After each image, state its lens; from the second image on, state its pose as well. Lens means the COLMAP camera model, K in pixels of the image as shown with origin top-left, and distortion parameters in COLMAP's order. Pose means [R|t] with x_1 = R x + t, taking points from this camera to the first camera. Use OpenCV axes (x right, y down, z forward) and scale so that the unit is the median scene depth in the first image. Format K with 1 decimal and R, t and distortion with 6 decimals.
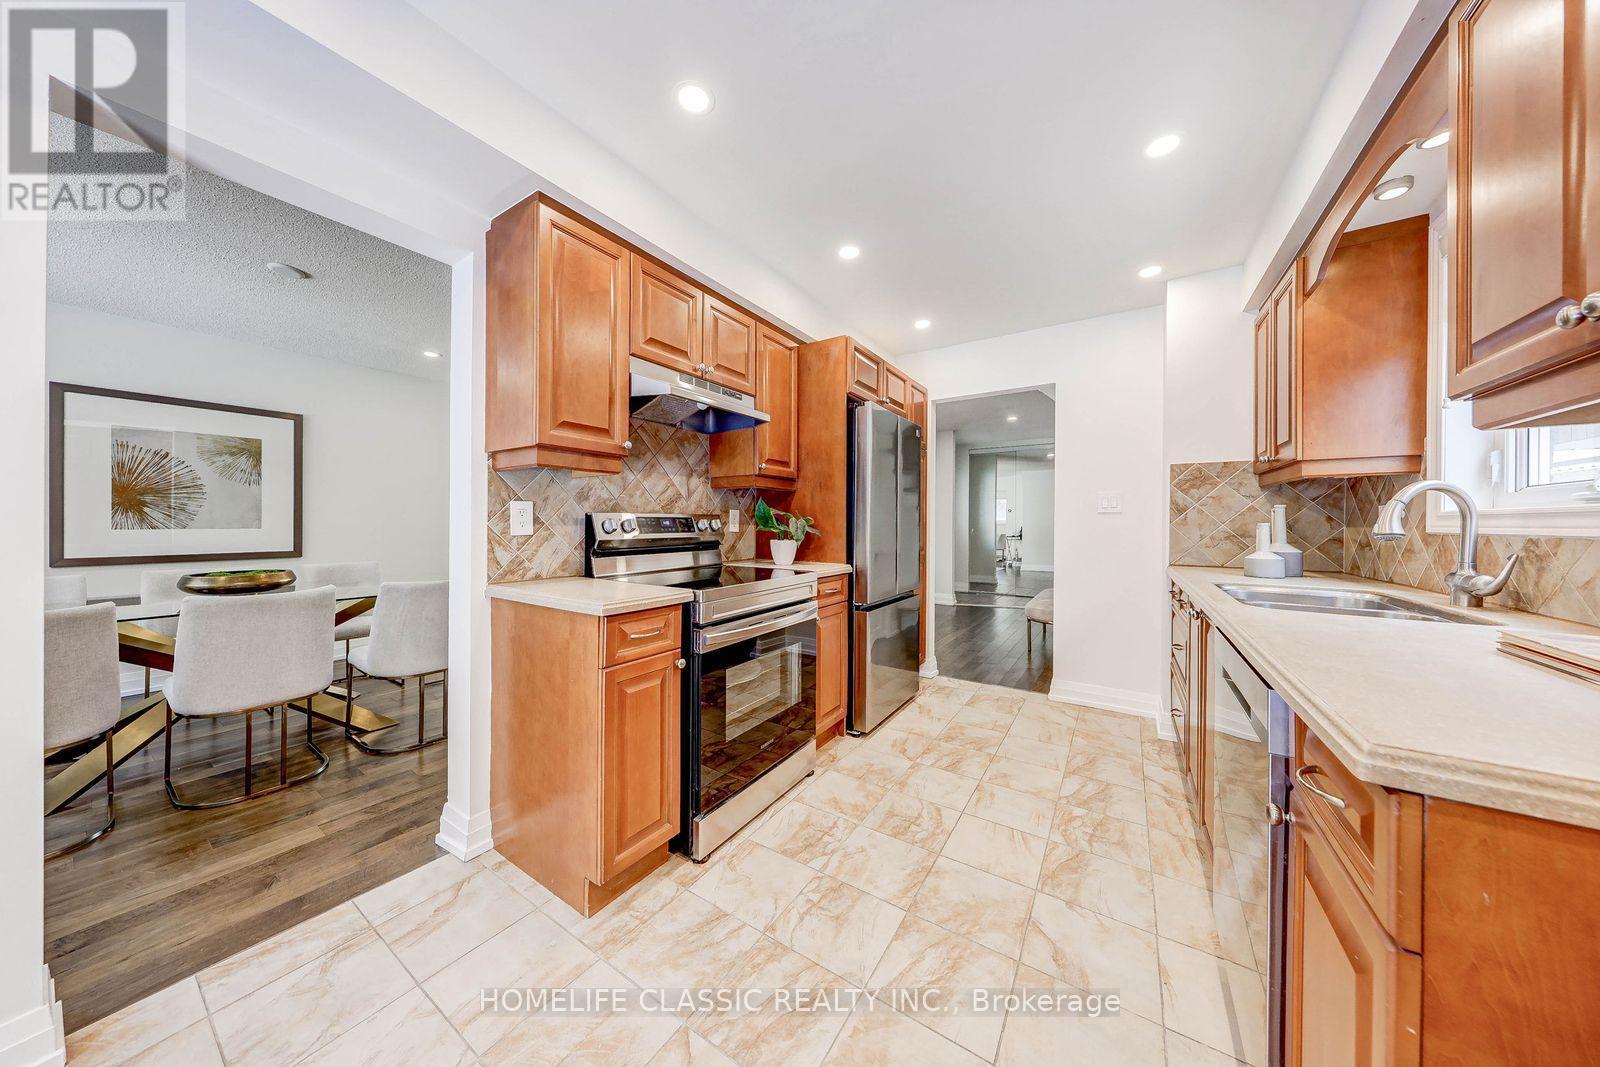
lens RADIAL K [[505.7, 0, 797.3], [0, 505.7, 525.9], [0, 0, 1]] dist [0.002959, -0.000969]
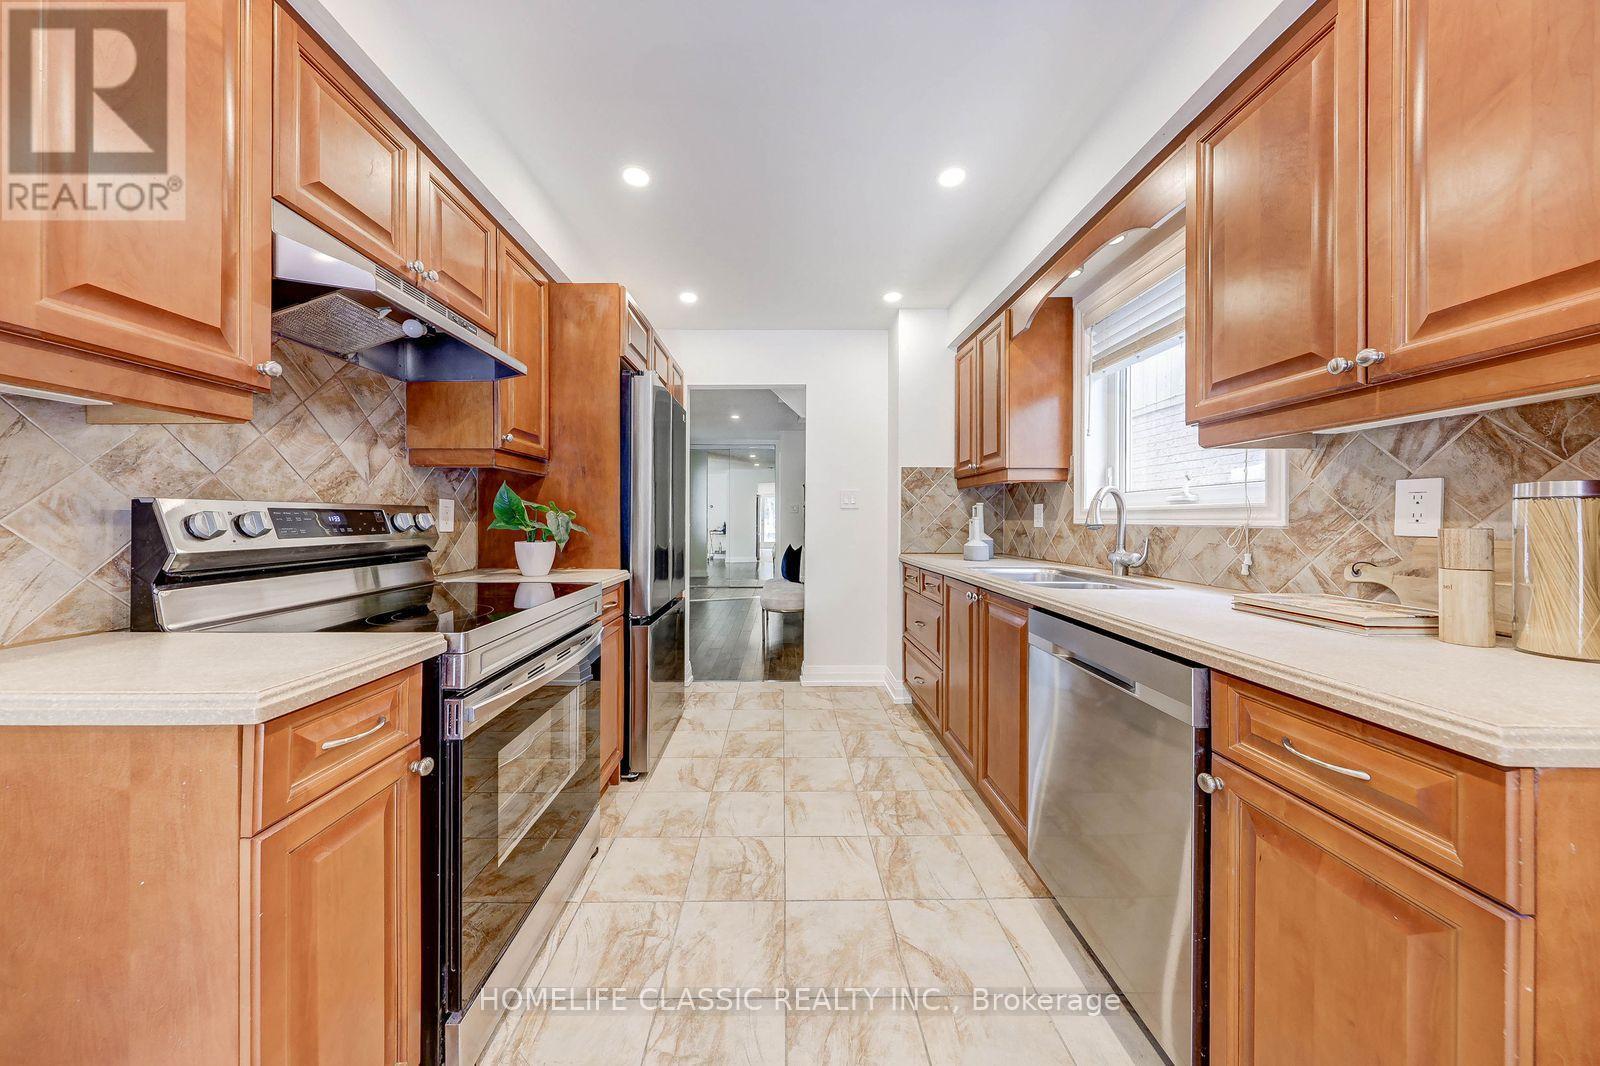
lens RADIAL K [[505.7, 0, 799.0], [0, 505.7, 521.1], [0, 0, 1]] dist [0.002959, -0.000969]
pose [[0.828241, -0.006058, 0.560340, -0.147990], [0.006095, 0.999980, 0.001802, -0.001017], [-0.560340, 0.001923, 0.828261, 0.219825]]
